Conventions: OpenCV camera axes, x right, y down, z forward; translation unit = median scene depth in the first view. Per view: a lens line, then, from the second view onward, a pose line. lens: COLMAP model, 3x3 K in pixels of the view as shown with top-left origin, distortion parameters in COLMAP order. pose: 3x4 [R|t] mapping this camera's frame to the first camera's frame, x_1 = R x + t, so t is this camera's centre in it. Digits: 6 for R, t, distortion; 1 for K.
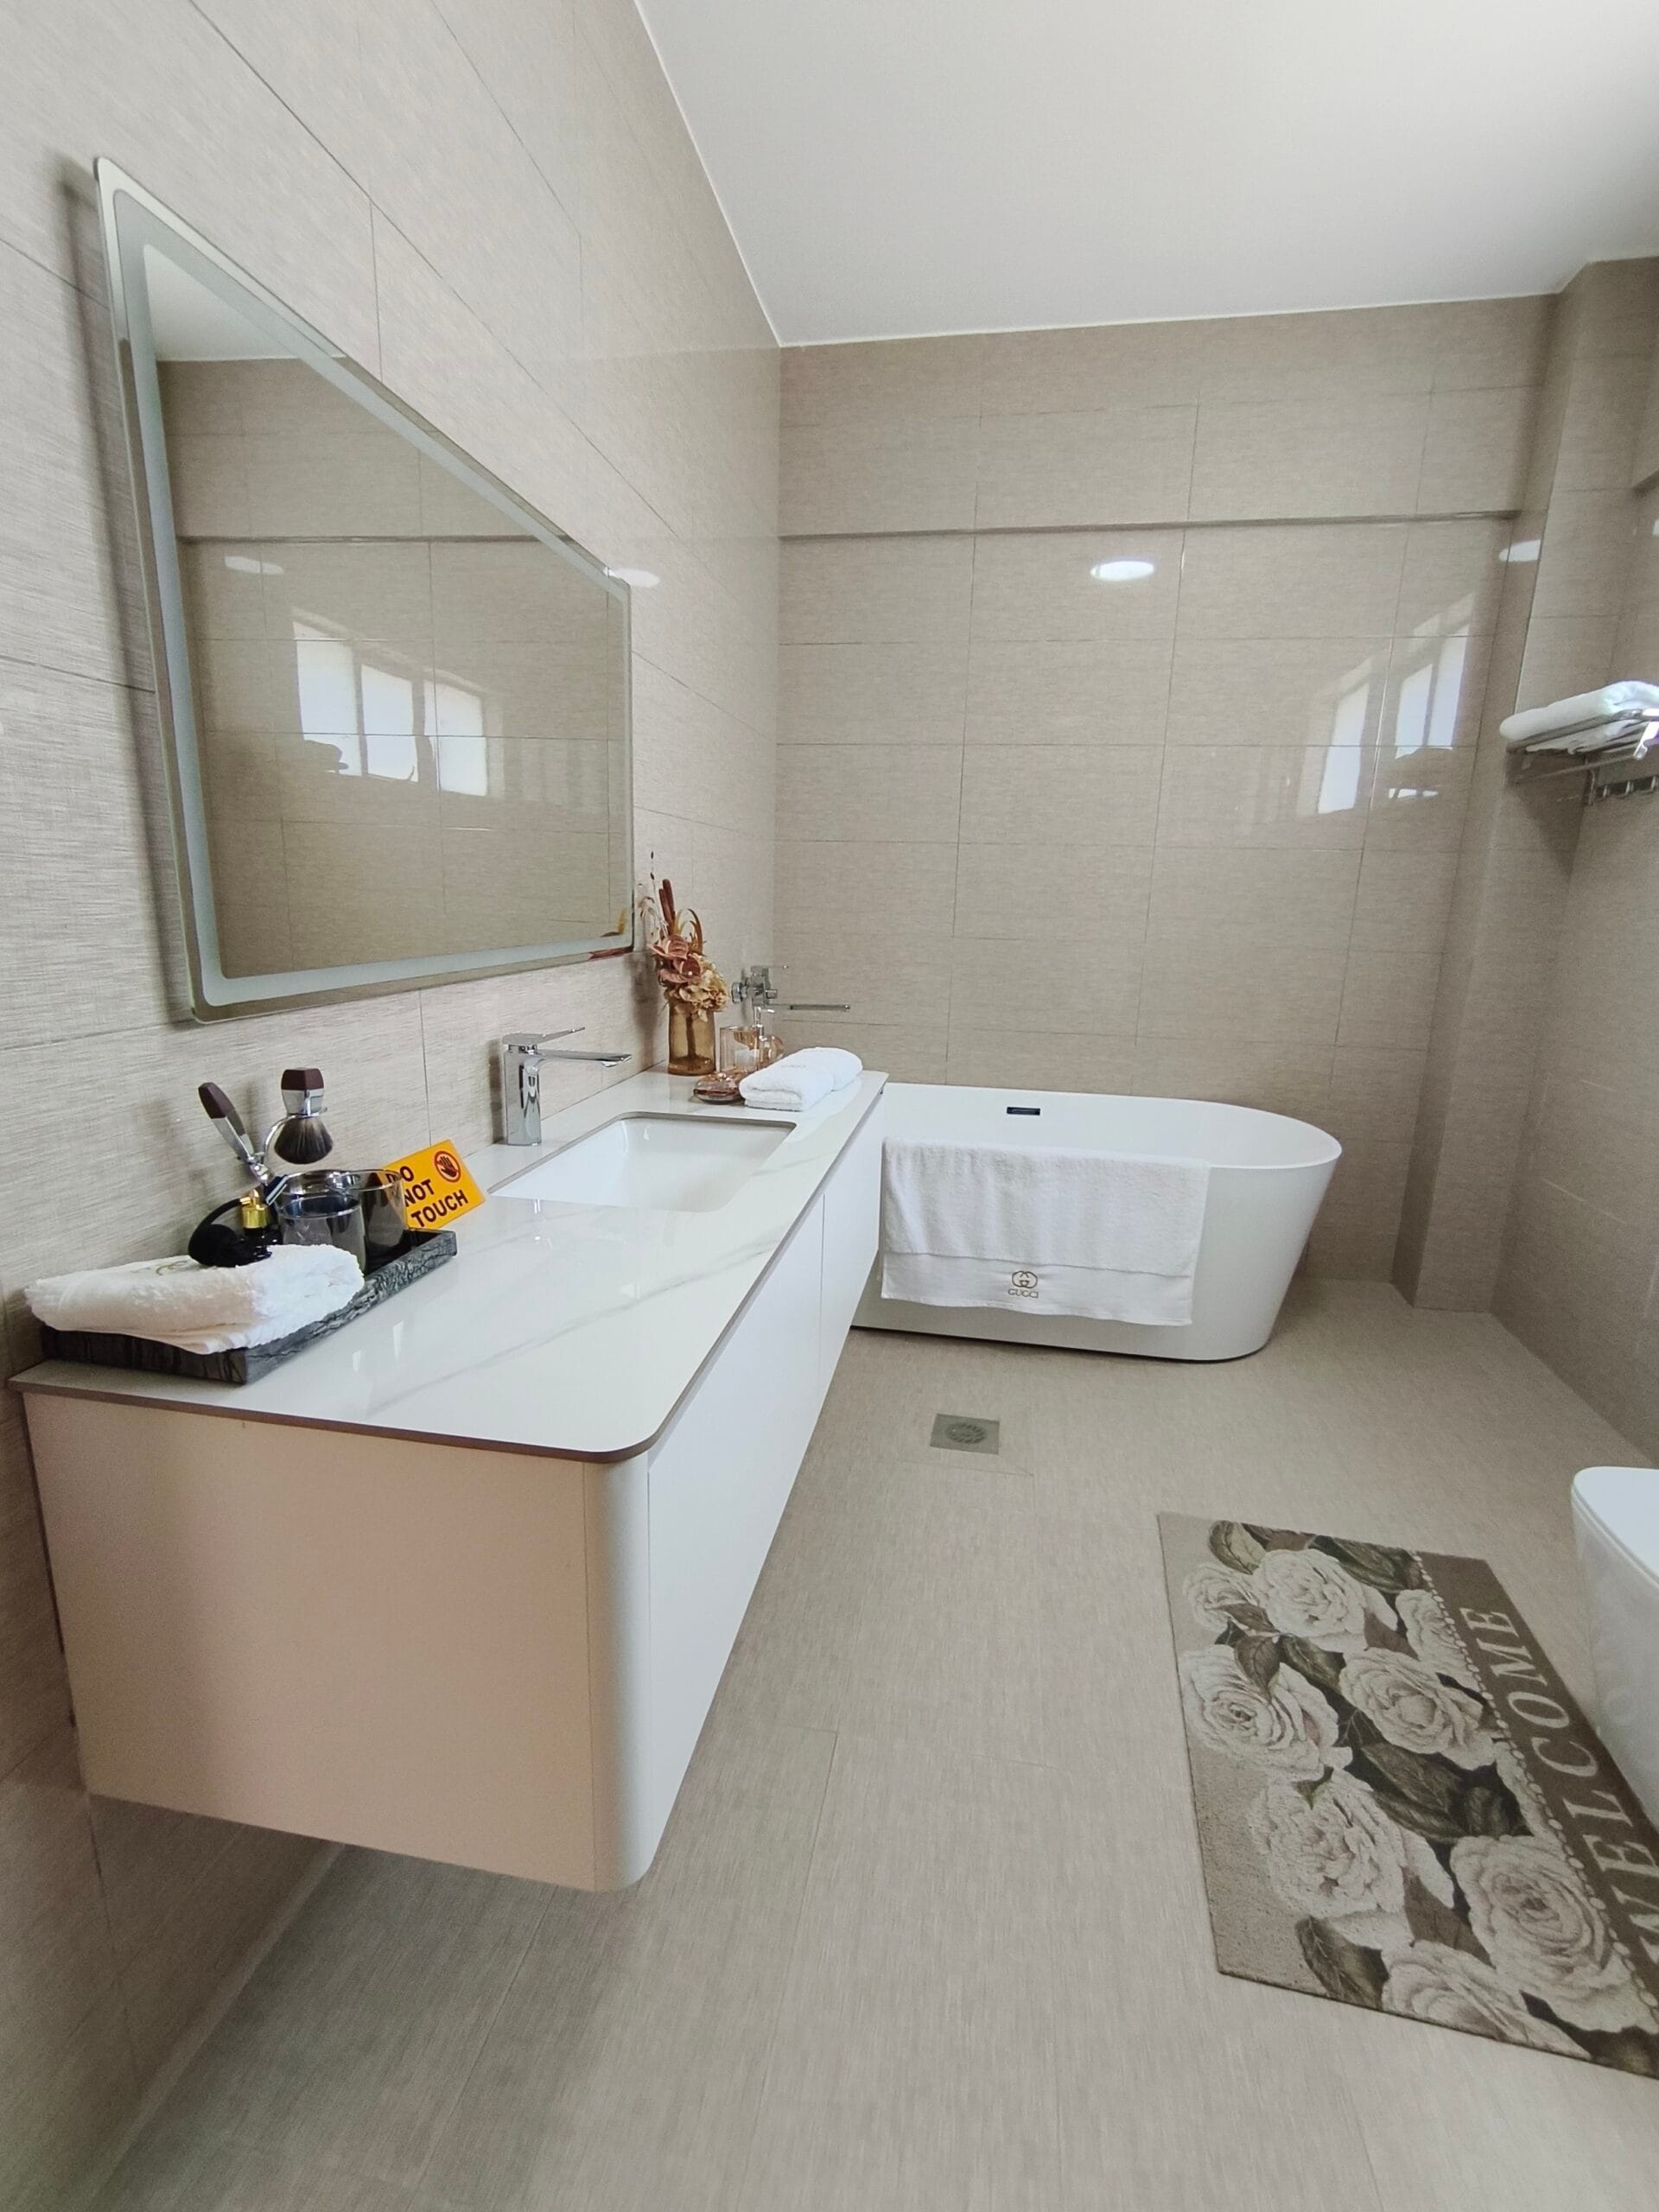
lens RADIAL K [[989.6, 0, 824.6], [0, 989.6, 1115.3], [0, 0, 1]] dist [0.002344, 0.000094]
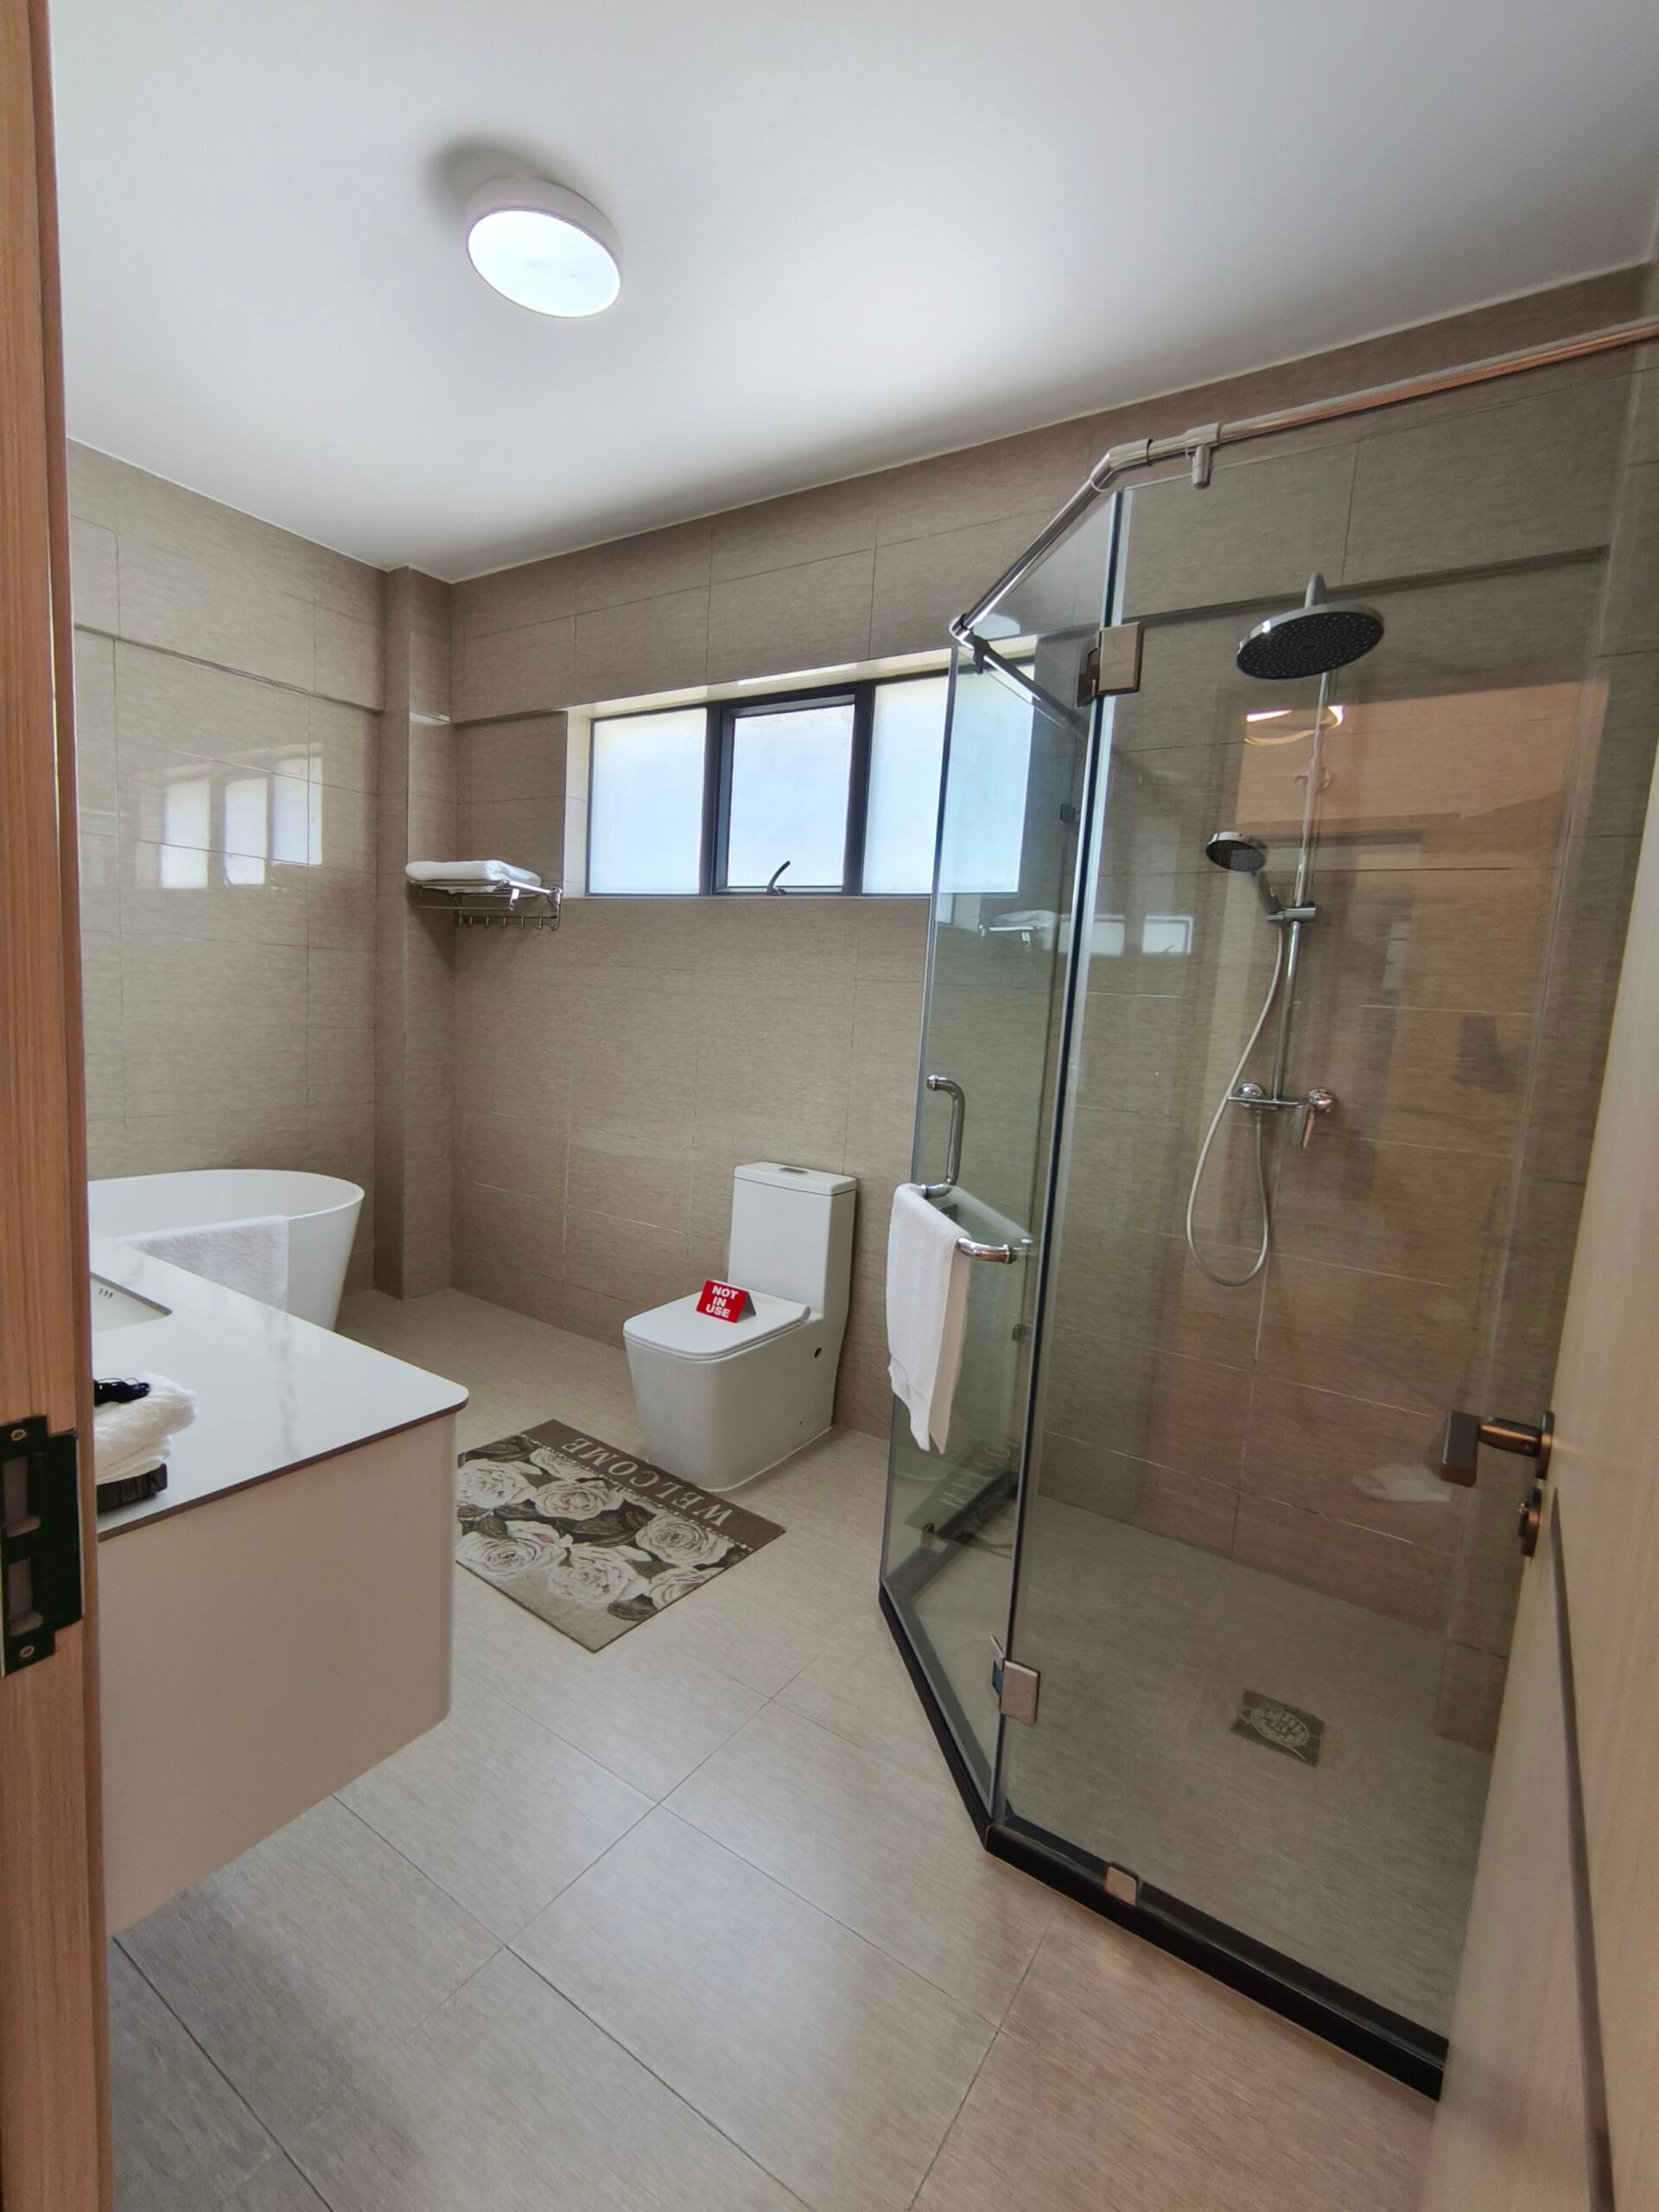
lens RADIAL K [[989.6, 0, 824.6], [0, 989.6, 1115.3], [0, 0, 1]] dist [0.002344, 0.000094]
pose [[0.410561, -0.113046, 0.904798, -0.633535], [0.153338, 0.986714, 0.053701, -0.056717], [-0.898847, 0.116692, 0.422441, -0.132680]]
